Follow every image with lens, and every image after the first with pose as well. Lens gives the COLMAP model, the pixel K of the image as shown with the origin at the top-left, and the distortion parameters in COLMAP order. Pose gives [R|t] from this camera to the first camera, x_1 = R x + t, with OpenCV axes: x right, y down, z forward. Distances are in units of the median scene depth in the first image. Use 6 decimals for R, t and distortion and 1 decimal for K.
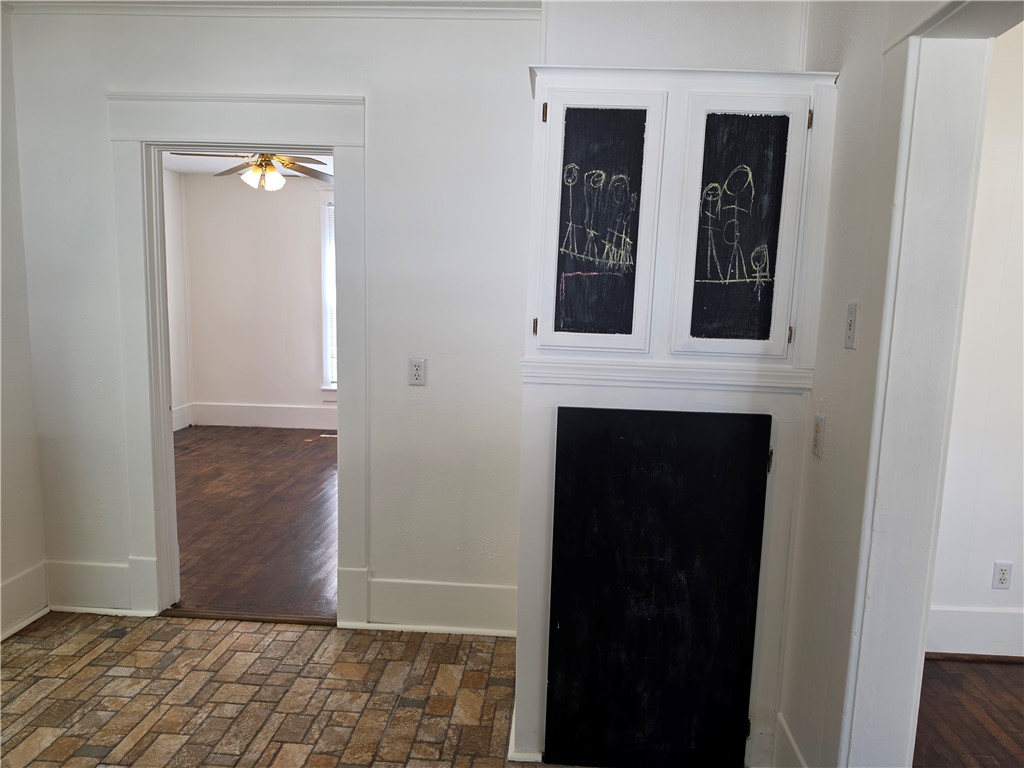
lens RADIAL K [[712.3, 0, 512.9], [0, 712.3, 385.8], [0, 0, 1]] dist [0.060108, -0.085282]
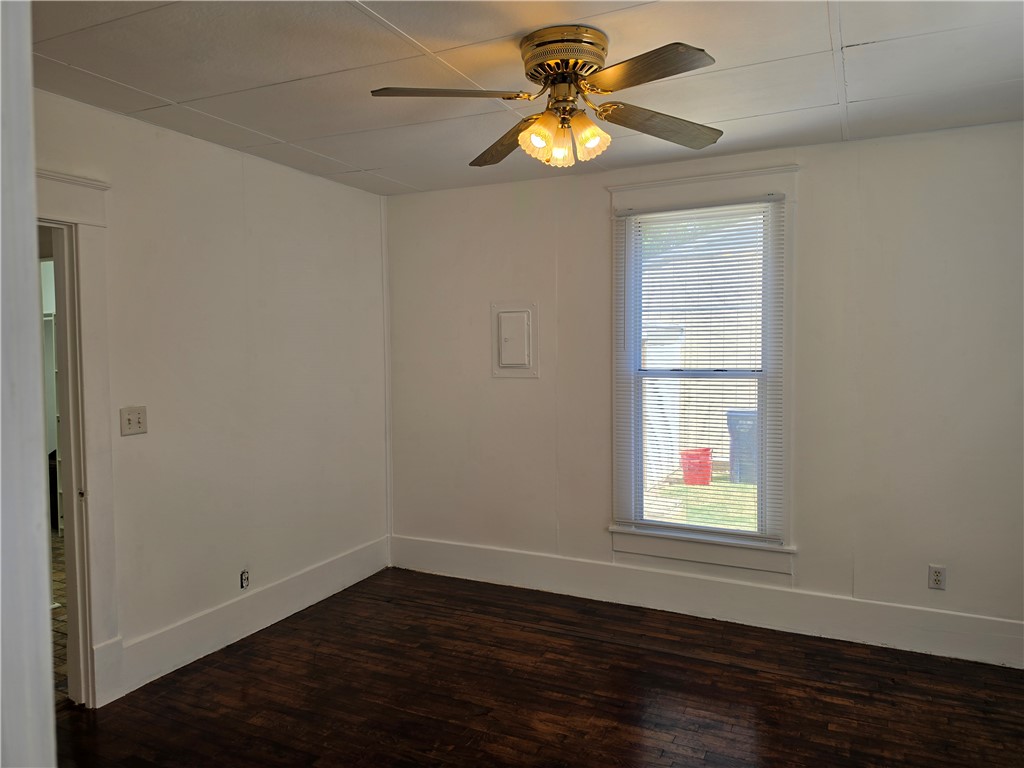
lens RADIAL K [[712.3, 0, 512.0], [0, 712.3, 386.7], [0, 0, 1]] dist [0.060108, -0.085282]
pose [[-0.376148, 0.014400, -0.926448, 0.110152], [-0.127835, 0.989511, 0.067282, -0.153508], [0.917699, 0.143741, -0.370361, 1.203882]]
